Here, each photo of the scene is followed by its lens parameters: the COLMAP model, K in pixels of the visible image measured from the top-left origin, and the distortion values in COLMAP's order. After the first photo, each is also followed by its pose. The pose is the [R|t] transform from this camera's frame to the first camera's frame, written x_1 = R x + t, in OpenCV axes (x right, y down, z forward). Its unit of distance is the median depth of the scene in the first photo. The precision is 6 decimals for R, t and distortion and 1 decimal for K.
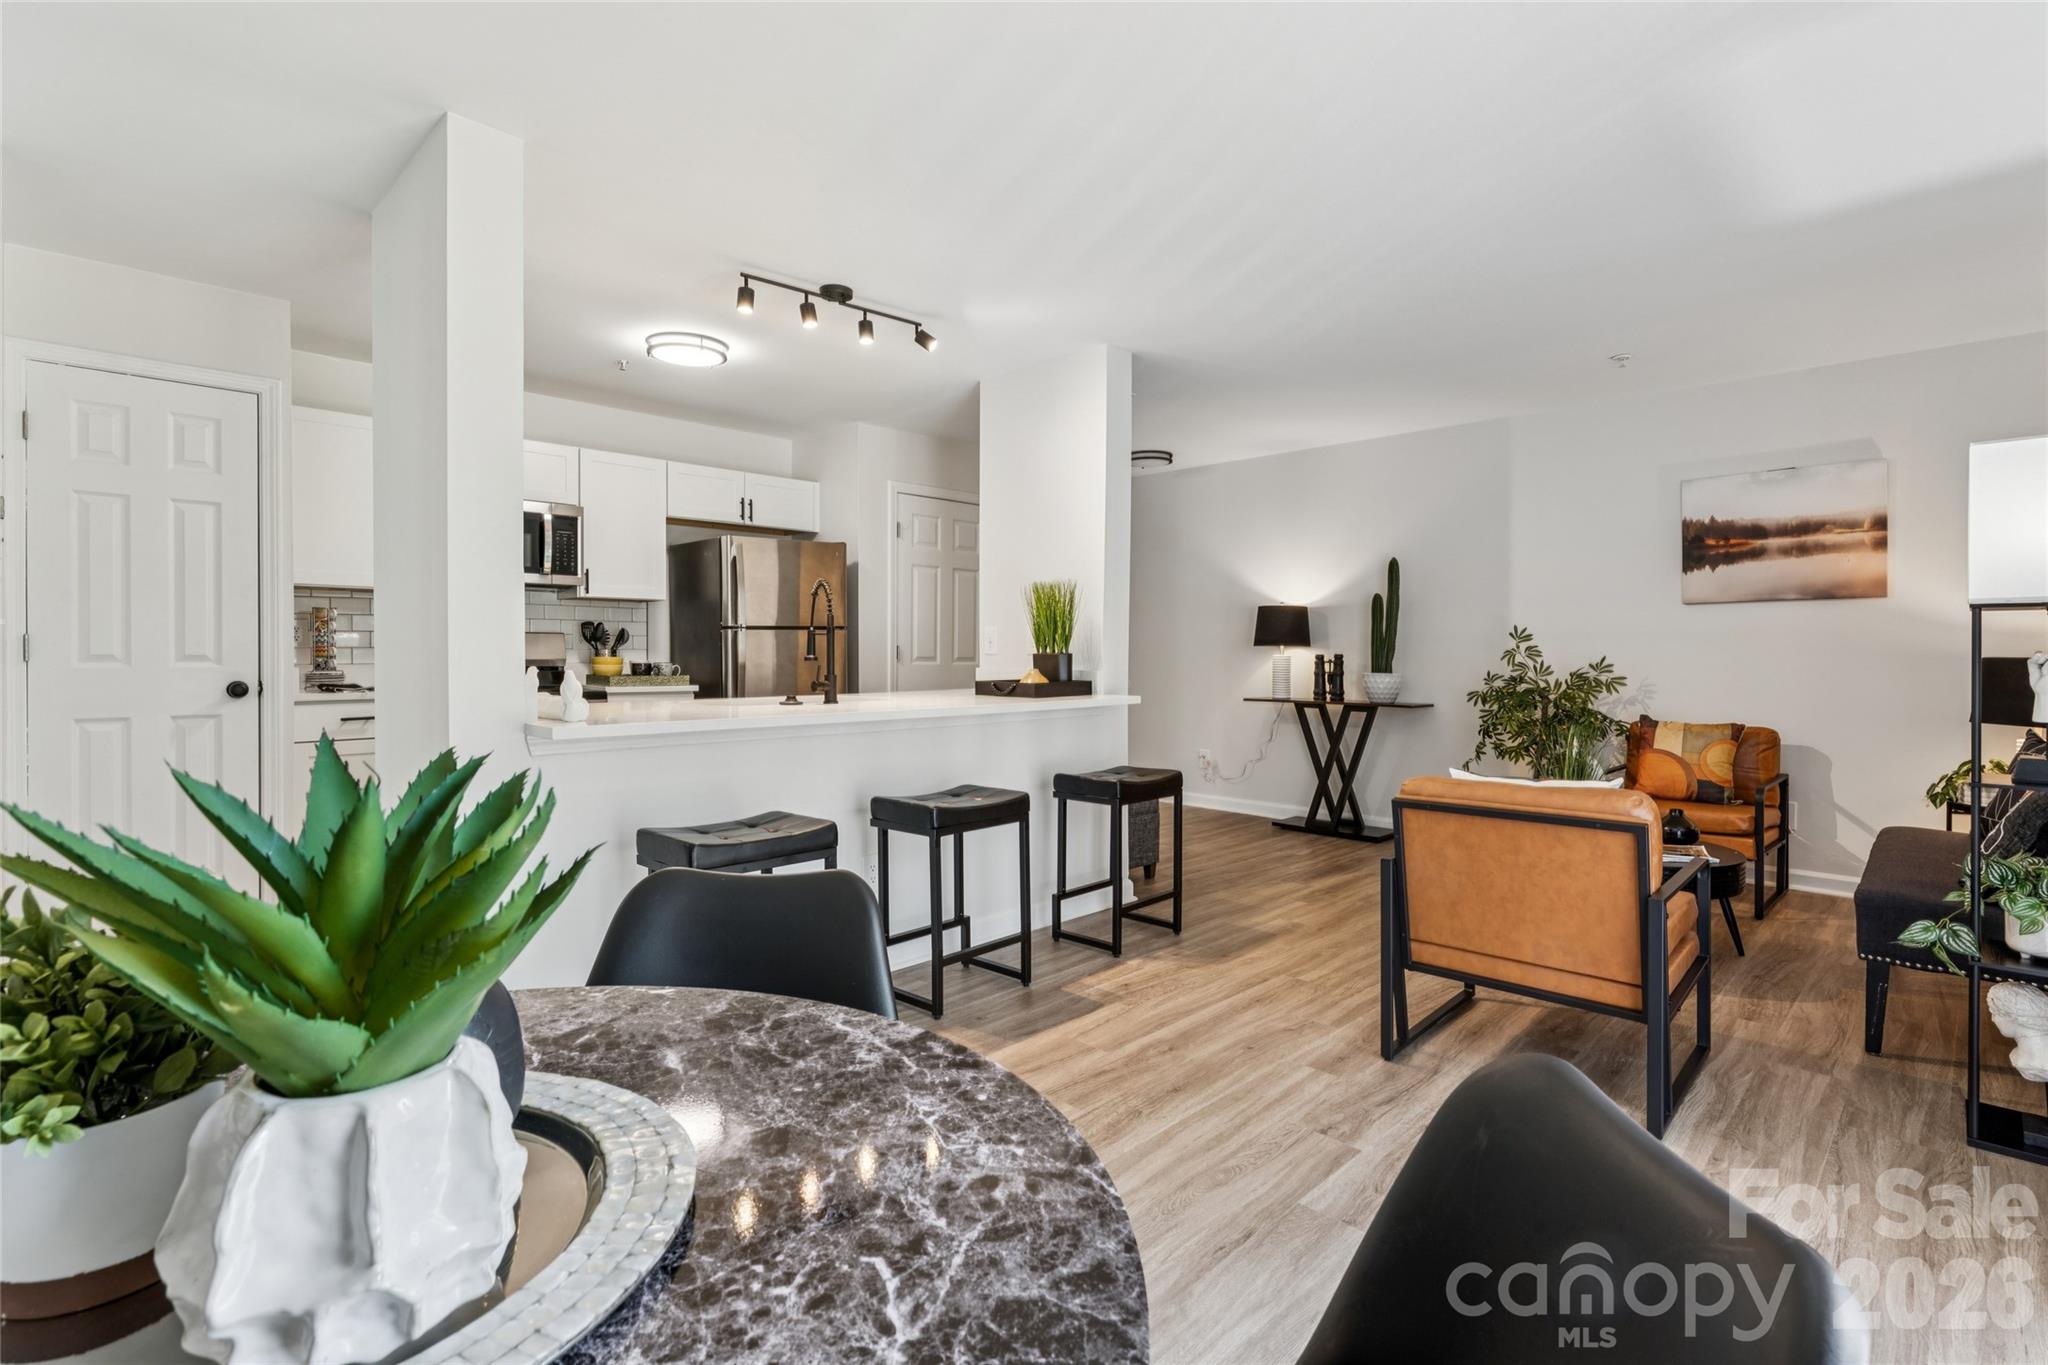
lens RADIAL K [[957.8, 0, 1033.8], [0, 957.8, 666.8], [0, 0, 1]] dist [-0.001135, 0.000351]
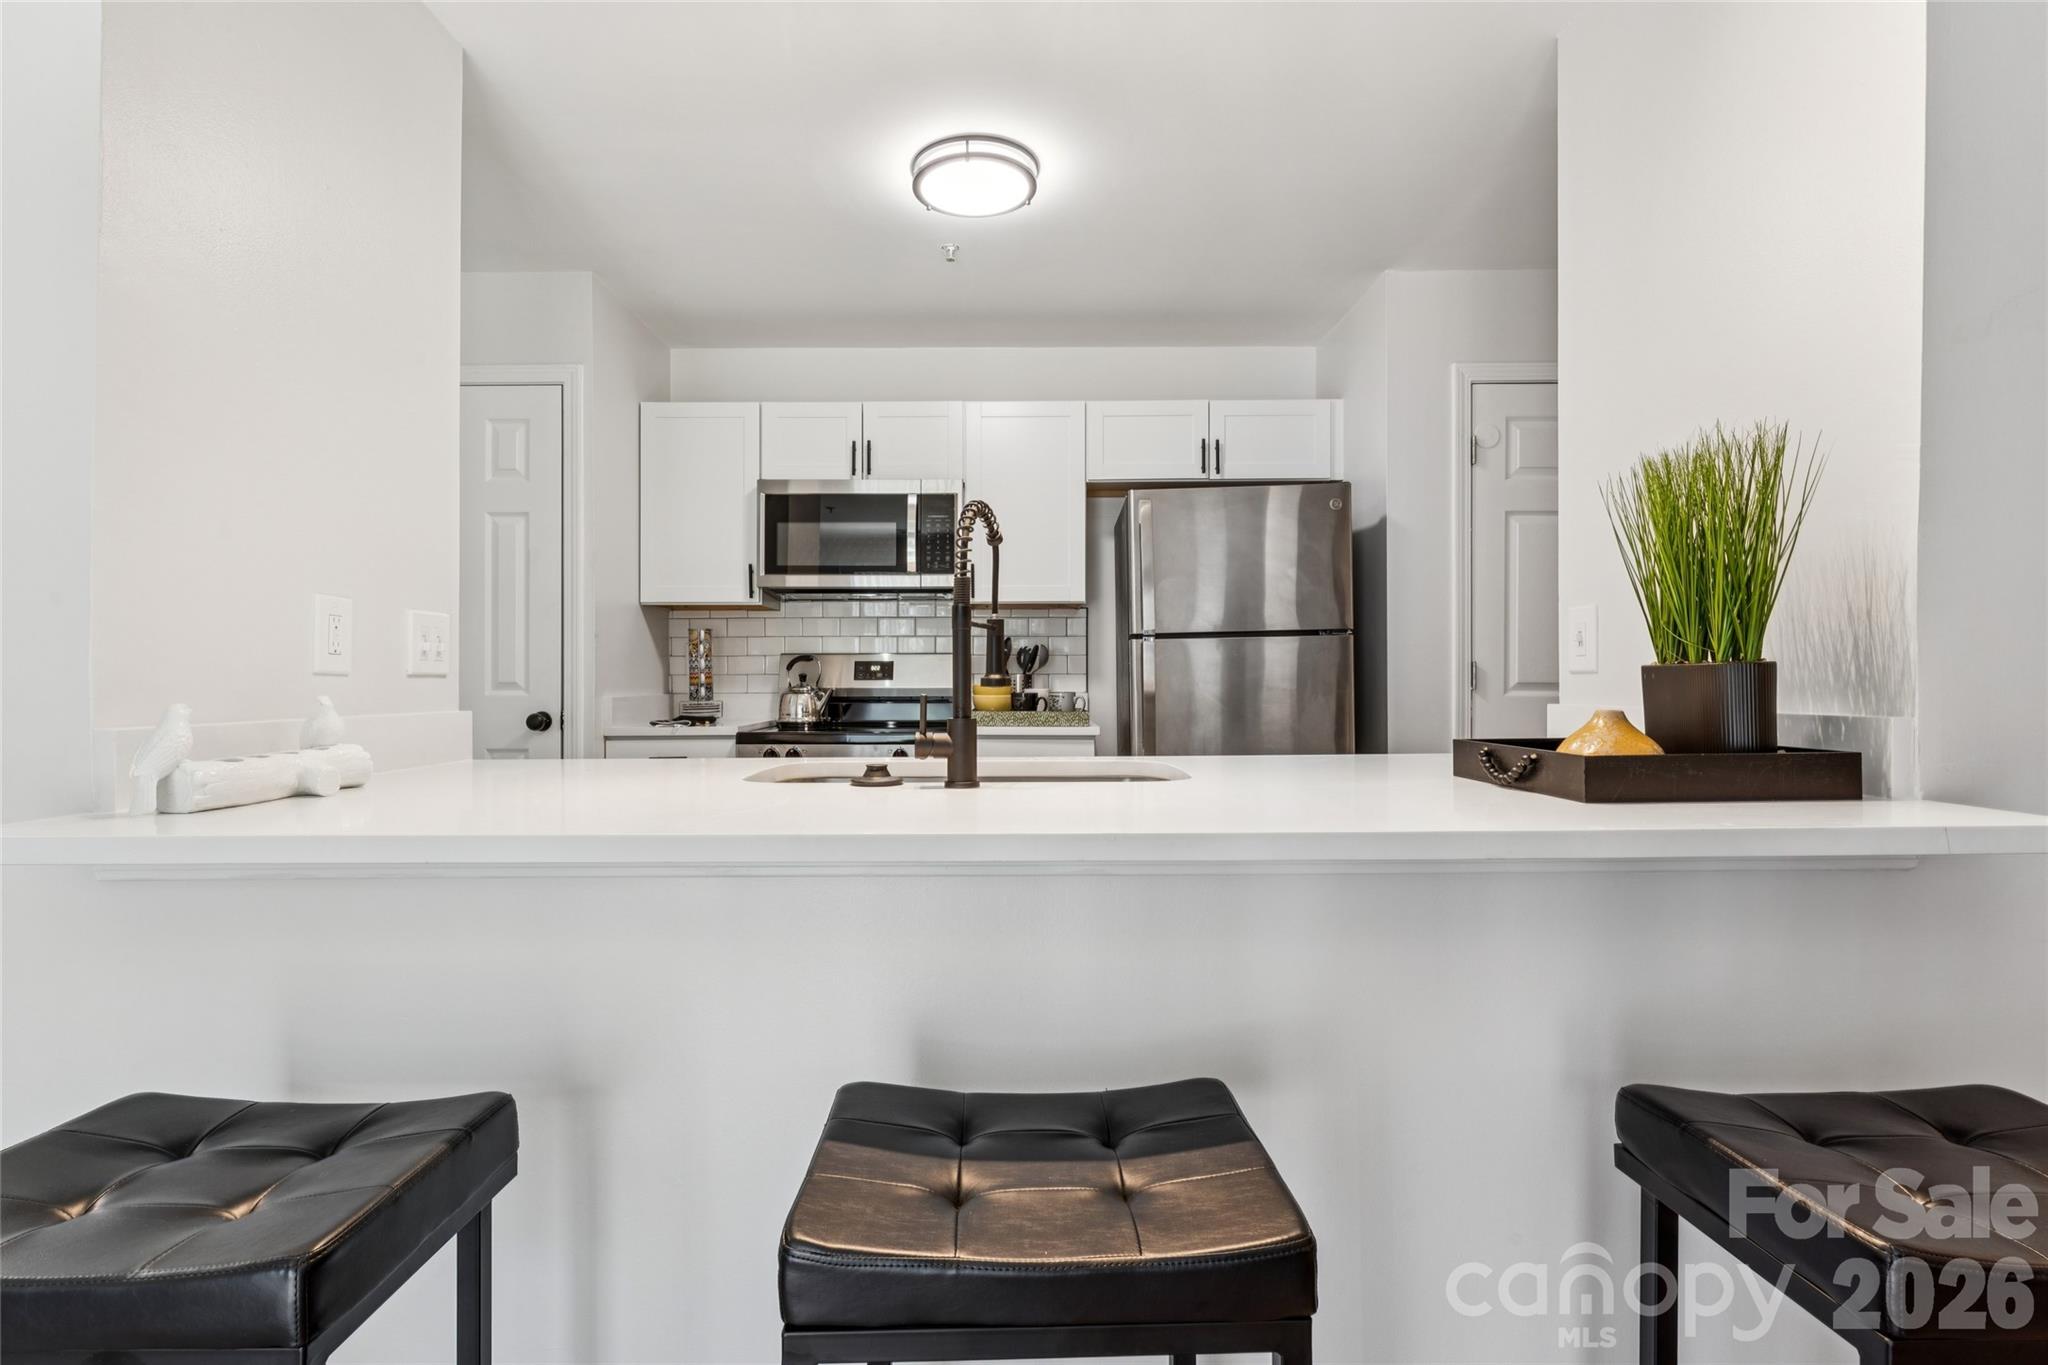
lens RADIAL K [[957.8, 0, 1013.4], [0, 957.8, 679.0], [0, 0, 1]] dist [-0.001135, 0.000351]
pose [[0.704909, -0.009713, -0.709231, 0.079625], [-0.004514, 0.999825, -0.018178, -0.001319], [0.709283, 0.016015, 0.704741, 0.556671]]
